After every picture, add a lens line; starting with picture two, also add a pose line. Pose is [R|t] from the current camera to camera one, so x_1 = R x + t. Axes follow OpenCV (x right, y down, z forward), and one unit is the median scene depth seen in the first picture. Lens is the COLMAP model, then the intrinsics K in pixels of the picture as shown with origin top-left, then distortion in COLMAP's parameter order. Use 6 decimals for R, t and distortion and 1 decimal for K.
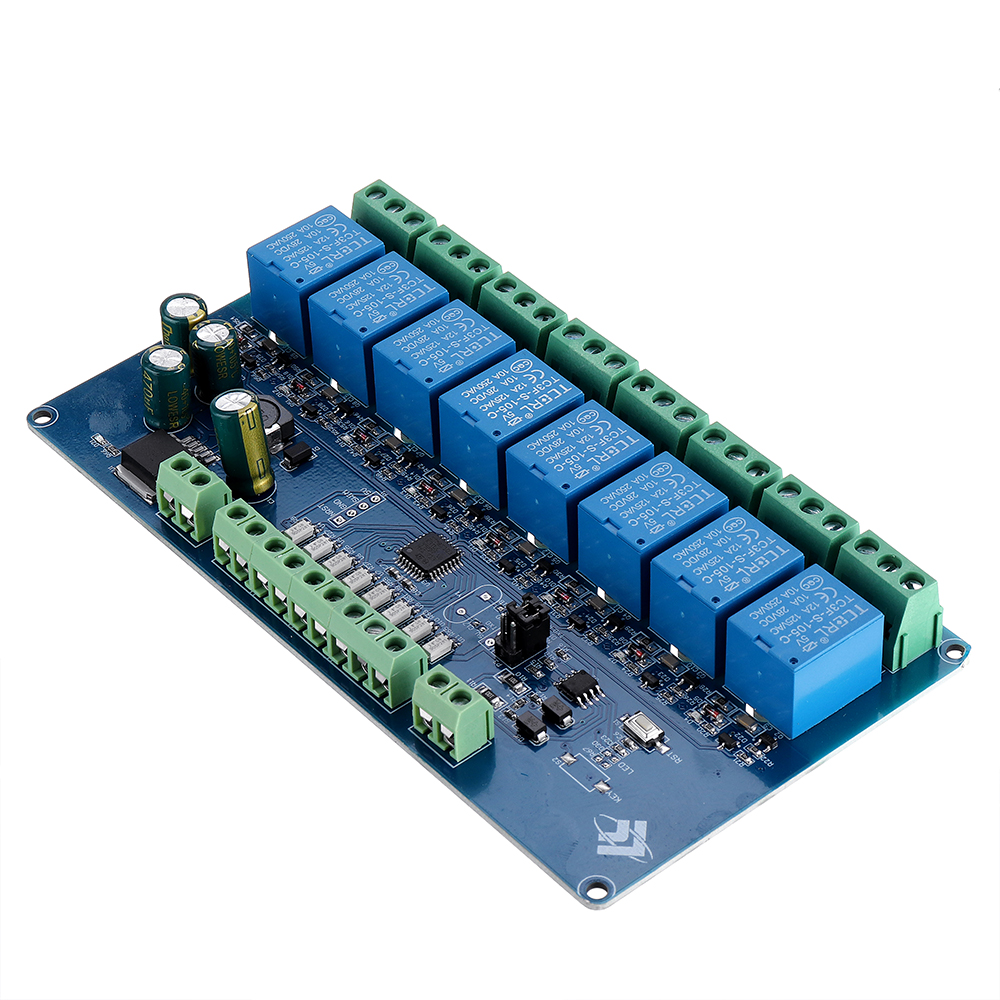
lens RADIAL K [[3768.7, 0, 500.0], [0, 3768.7, 500.0], [0, 0, 1]] dist [0.258155, 0.538599]
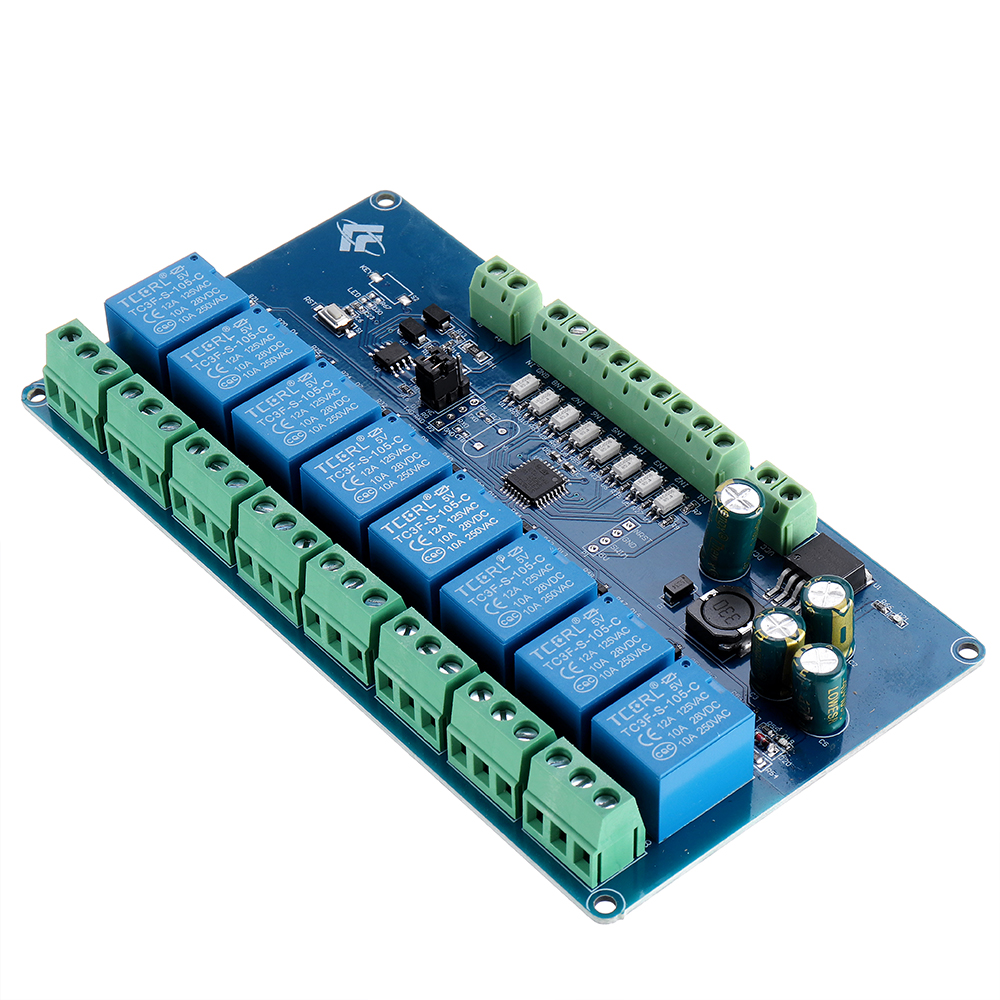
lens RADIAL K [[3340.6, 0, 500.0], [0, 3340.6, 500.0], [0, 0, 1]] dist [0.216008, 0.888196]
pose [[-0.998335, 0.041884, 0.039648, -0.044064], [0.041079, 0.033864, 0.998582, -0.862197], [0.040482, 0.998548, -0.035528, 1.027056]]
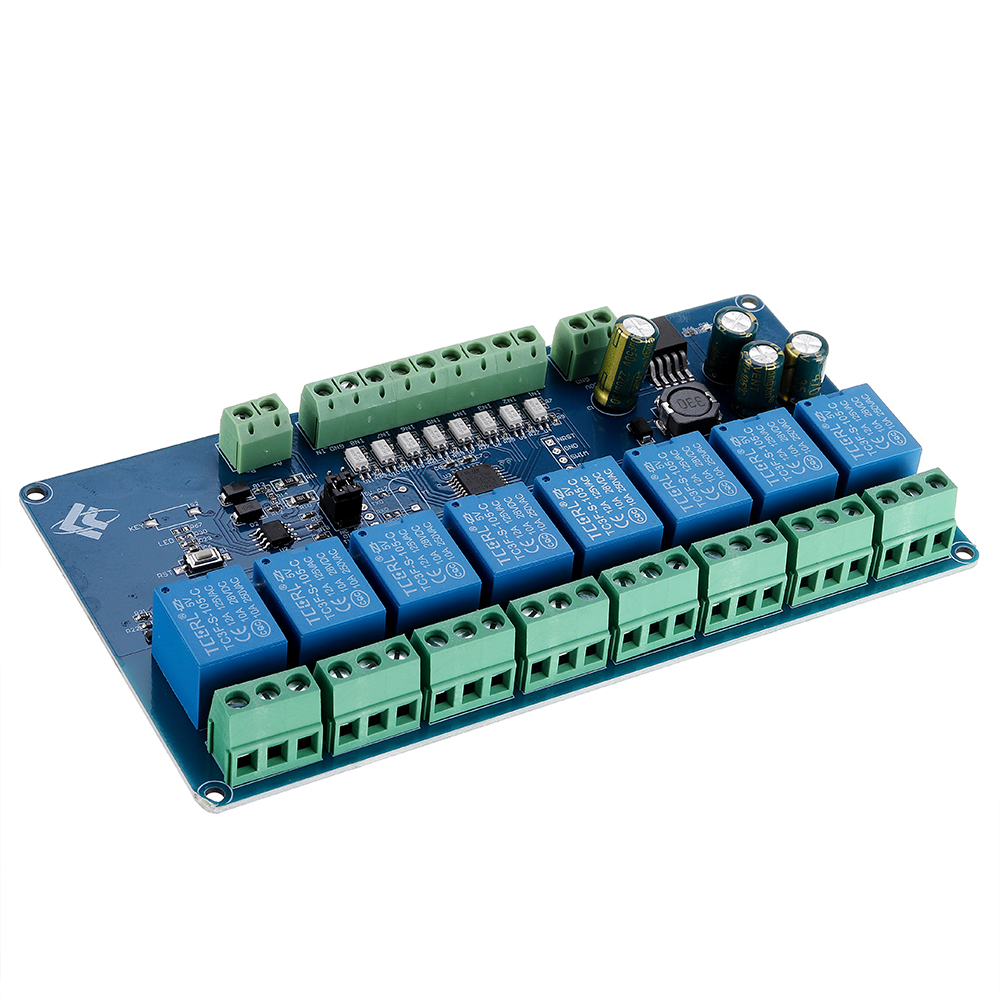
lens RADIAL K [[3279.4, 0, 551.2], [0, 3279.4, 500.1], [0, 0, 1]] dist [0.299490, 1.423064]
pose [[-0.211894, 0.672189, -0.709410, 0.644305], [-0.724818, 0.378822, 0.575442, -0.536751], [0.655546, 0.636125, 0.406945, 0.627383]]
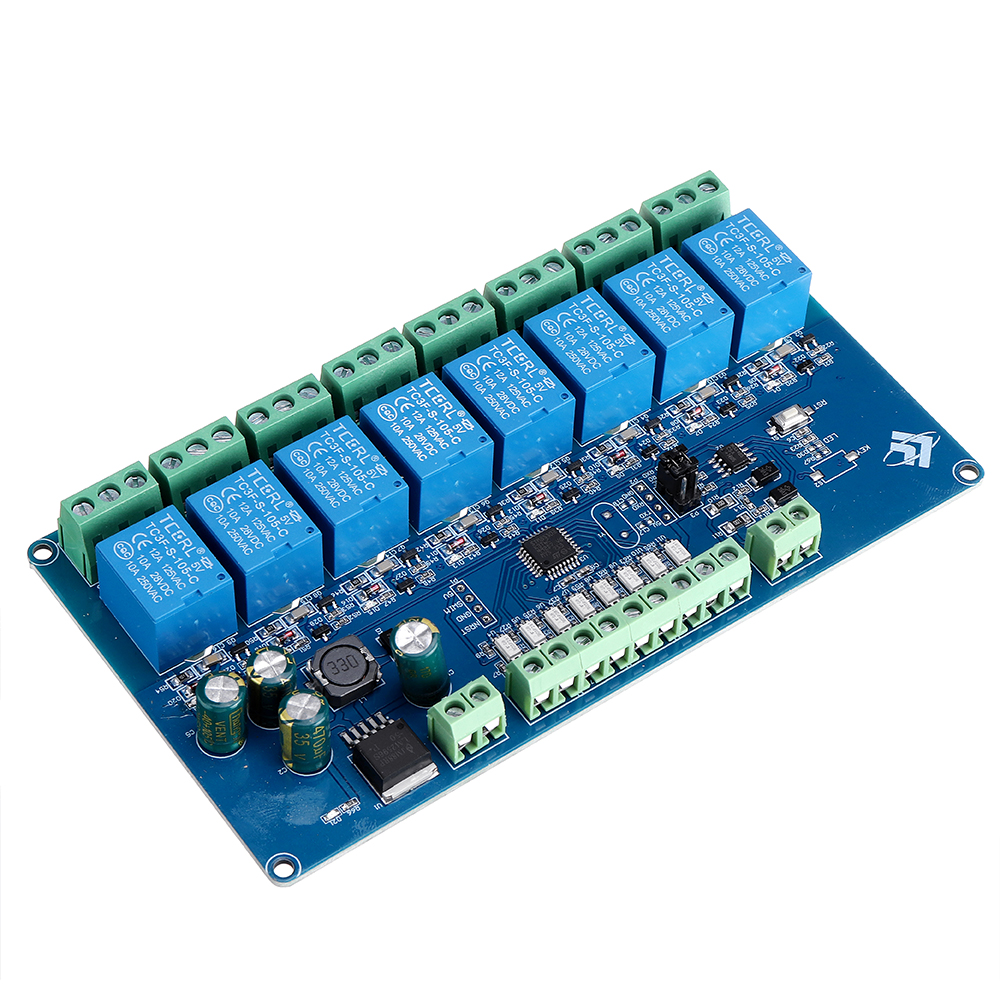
lens RADIAL K [[3086.2, 0, 500.0], [0, 3086.2, 500.0], [0, 0, 1]] dist [0.183833, 1.041045]
pose [[0.082191, -0.772465, 0.629716, -0.549266], [0.643790, 0.523483, 0.558122, -0.480720], [-0.760776, 0.359532, 0.540331, 0.533283]]
